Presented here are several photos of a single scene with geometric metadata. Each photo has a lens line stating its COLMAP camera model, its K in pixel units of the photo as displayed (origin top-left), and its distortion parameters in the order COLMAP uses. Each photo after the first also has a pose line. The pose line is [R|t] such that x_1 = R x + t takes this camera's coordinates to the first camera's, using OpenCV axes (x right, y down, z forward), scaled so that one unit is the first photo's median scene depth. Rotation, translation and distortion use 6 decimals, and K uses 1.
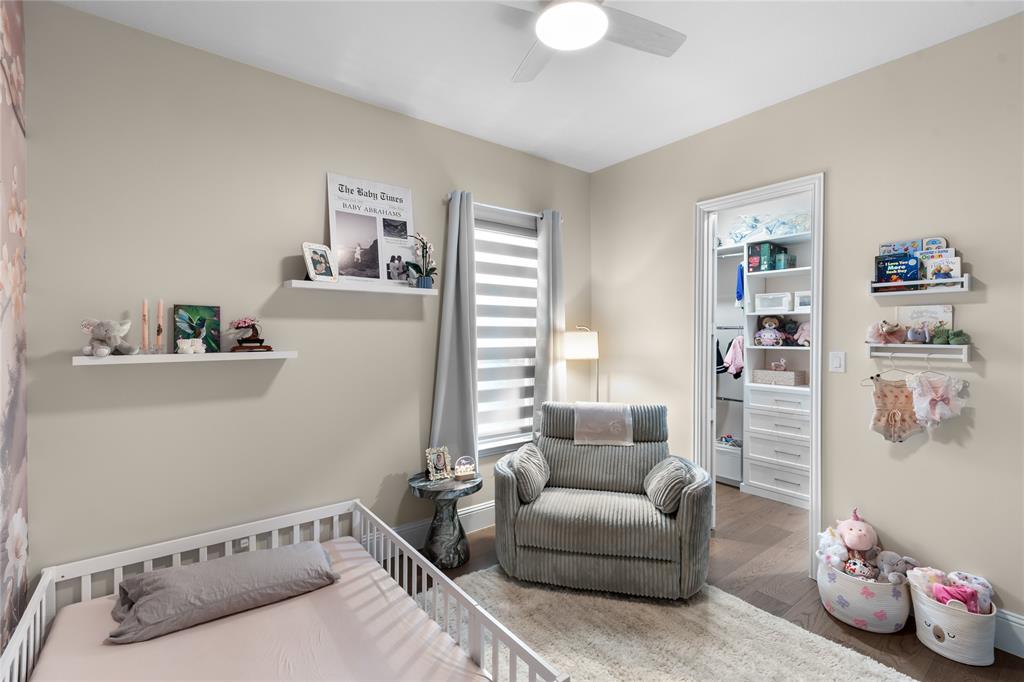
lens RADIAL K [[449.9, 0, 516.0], [0, 449.9, 344.3], [0, 0, 1]] dist [0.002930, 0.000051]
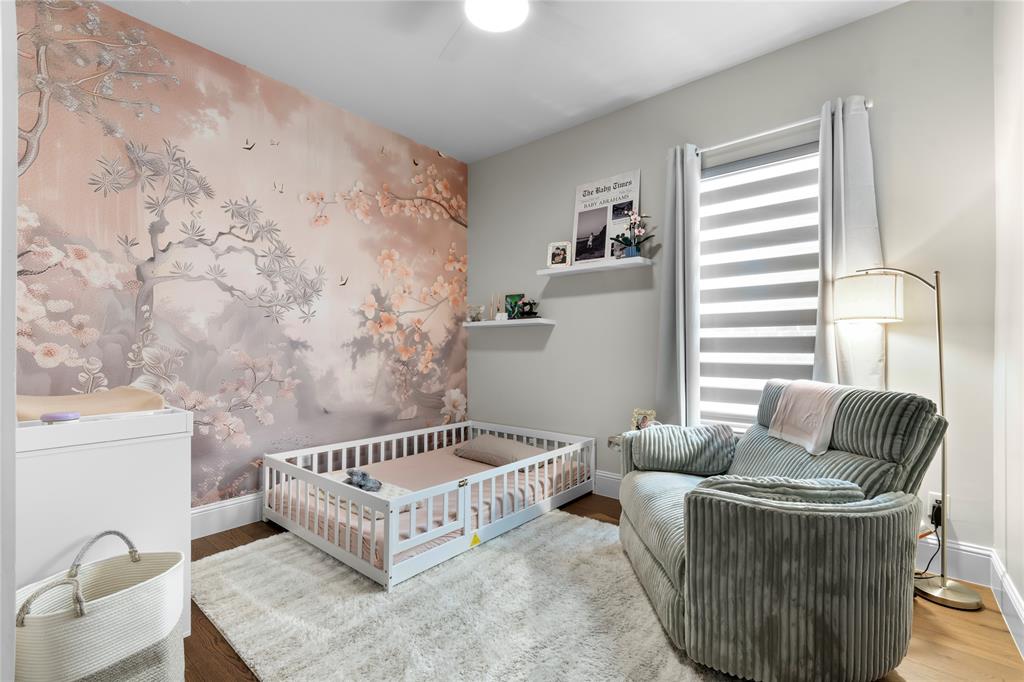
lens RADIAL K [[449.9, 0, 516.0], [0, 449.9, 344.3], [0, 0, 1]] dist [0.002930, 0.000051]
pose [[0.210217, 0.000917, -0.977654, 0.817560], [-0.014628, 0.999891, -0.002208, 0.091044], [0.977545, 0.014765, 0.210207, 0.524988]]
